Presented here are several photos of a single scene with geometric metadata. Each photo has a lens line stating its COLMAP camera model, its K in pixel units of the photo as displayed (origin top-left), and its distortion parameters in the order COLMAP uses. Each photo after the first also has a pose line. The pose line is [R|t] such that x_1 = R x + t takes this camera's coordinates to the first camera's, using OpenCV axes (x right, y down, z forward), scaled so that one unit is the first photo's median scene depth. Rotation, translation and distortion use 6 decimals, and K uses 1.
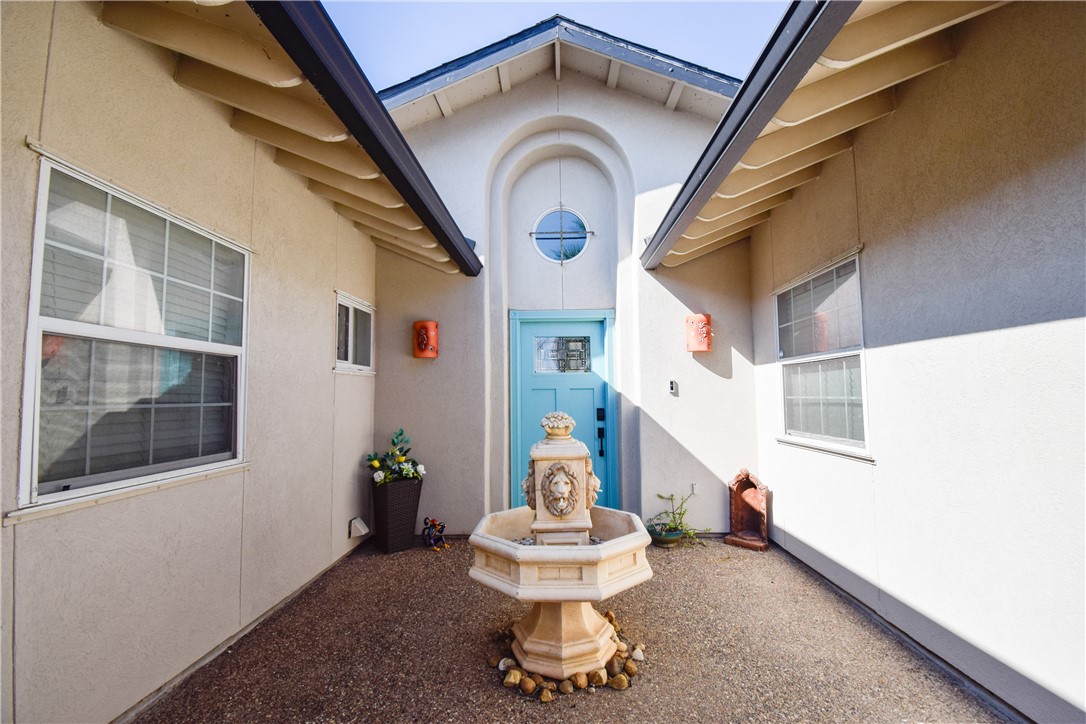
lens RADIAL K [[483.4, 0, 542.1], [0, 483.4, 360.0], [0, 0, 1]] dist [0.017994, -0.026303]
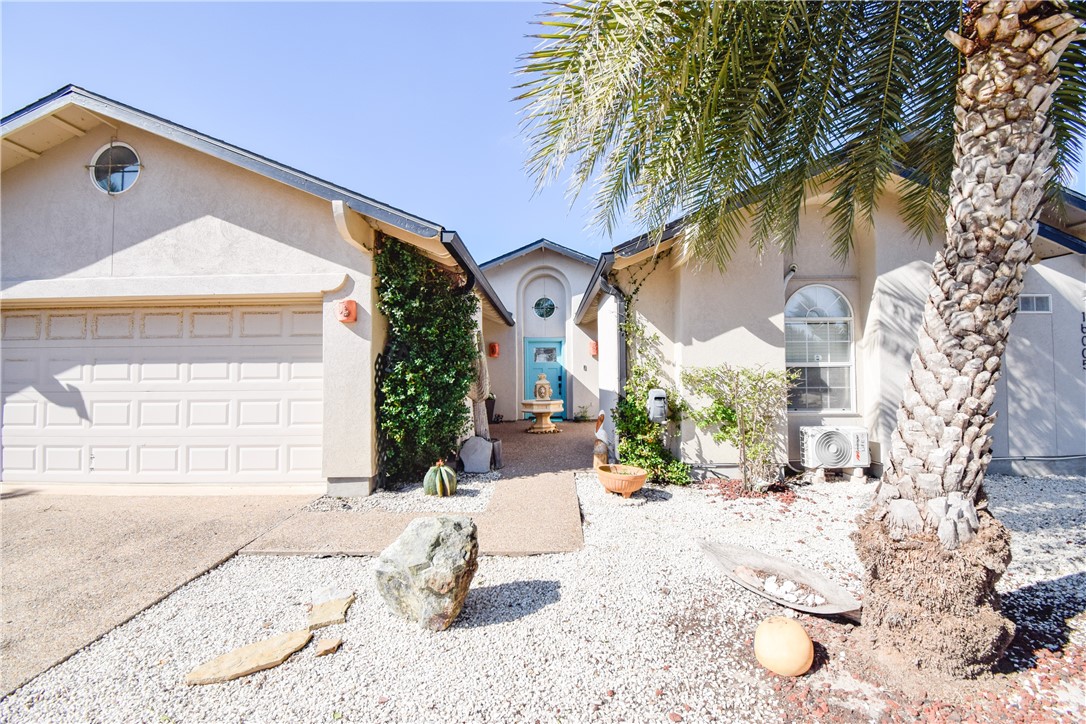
lens RADIAL K [[483.4, 0, 542.1], [0, 483.4, 360.0], [0, 0, 1]] dist [0.017994, -0.026303]
pose [[0.999732, 0.002351, 0.023035, -0.053136], [-0.003187, 0.999334, 0.036345, -0.131434], [-0.022934, -0.036409, 0.999074, -2.636698]]
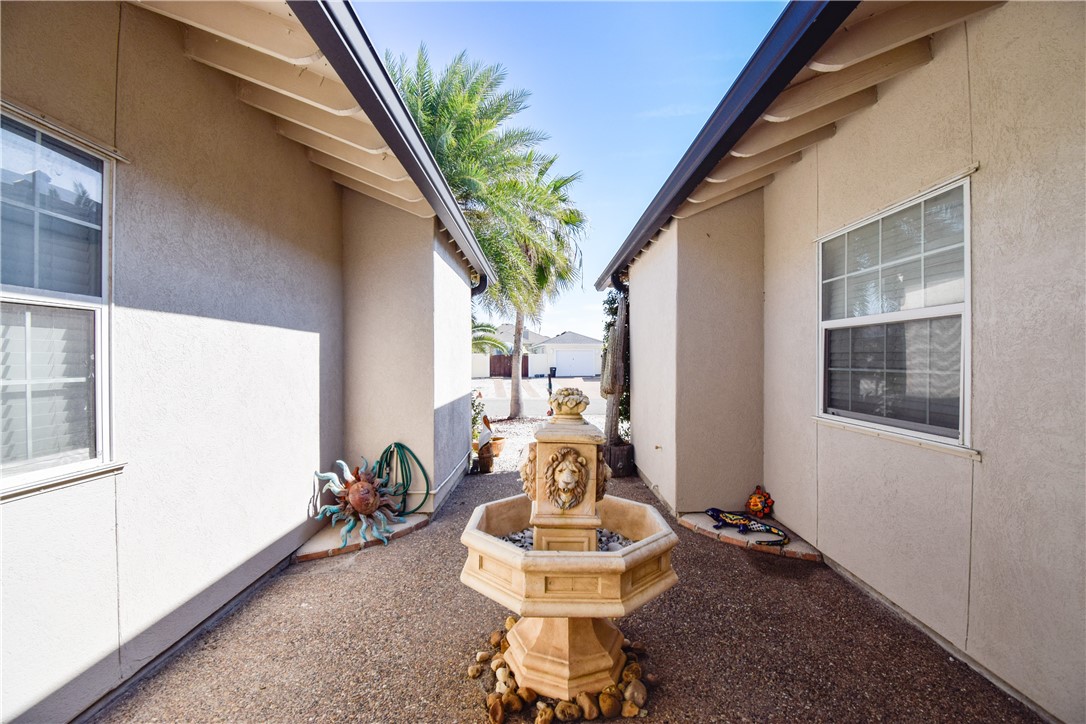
lens RADIAL K [[483.4, 0, 542.1], [0, 483.4, 360.0], [0, 0, 1]] dist [0.017994, -0.026303]
pose [[-0.999187, 0.012065, -0.038473, 0.108514], [0.014692, 0.997526, -0.068750, 0.117023], [0.037548, -0.069260, -0.996892, 1.835929]]
